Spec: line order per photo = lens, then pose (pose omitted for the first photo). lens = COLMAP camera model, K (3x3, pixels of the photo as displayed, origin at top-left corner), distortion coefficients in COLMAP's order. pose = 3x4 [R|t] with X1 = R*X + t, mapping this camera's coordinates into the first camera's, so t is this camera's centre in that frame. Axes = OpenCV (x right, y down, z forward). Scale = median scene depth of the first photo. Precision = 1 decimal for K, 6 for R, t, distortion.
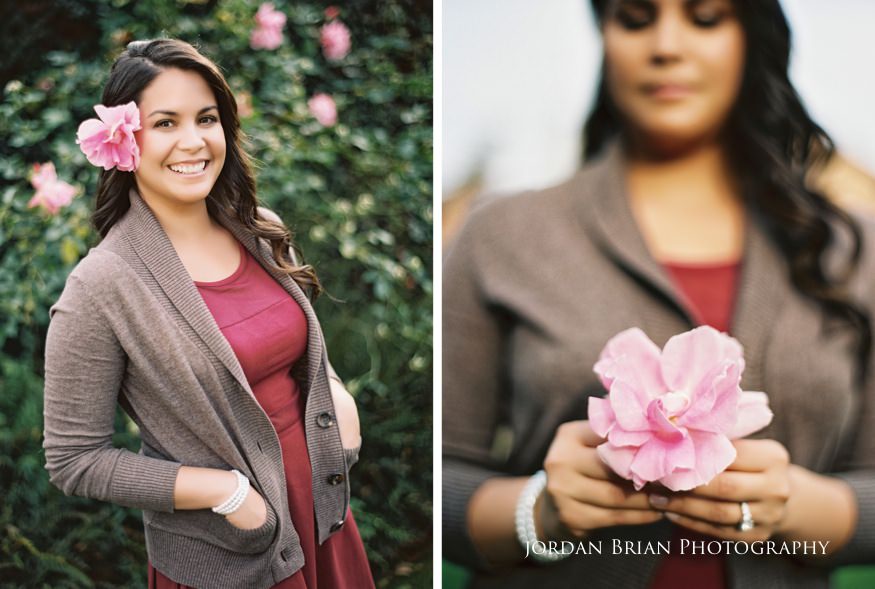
lens RADIAL K [[662.0, 0, 437.3], [0, 662.0, 293.5], [0, 0, 1]] dist [0.000668, -0.001344]
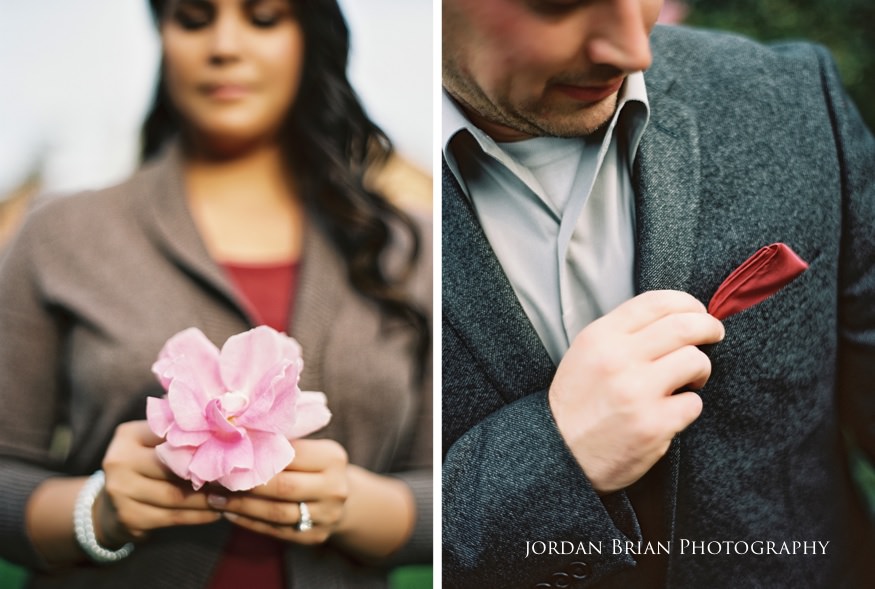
lens RADIAL K [[662.0, 0, 437.7], [0, 662.0, 293.4], [0, 0, 1]] dist [0.000668, -0.001344]
pose [[1.000000, 0.000068, 0.000538, 0.666900], [-0.000068, 1.000000, -0.000211, 0.000035], [-0.000538, 0.000211, 1.000000, -0.000094]]
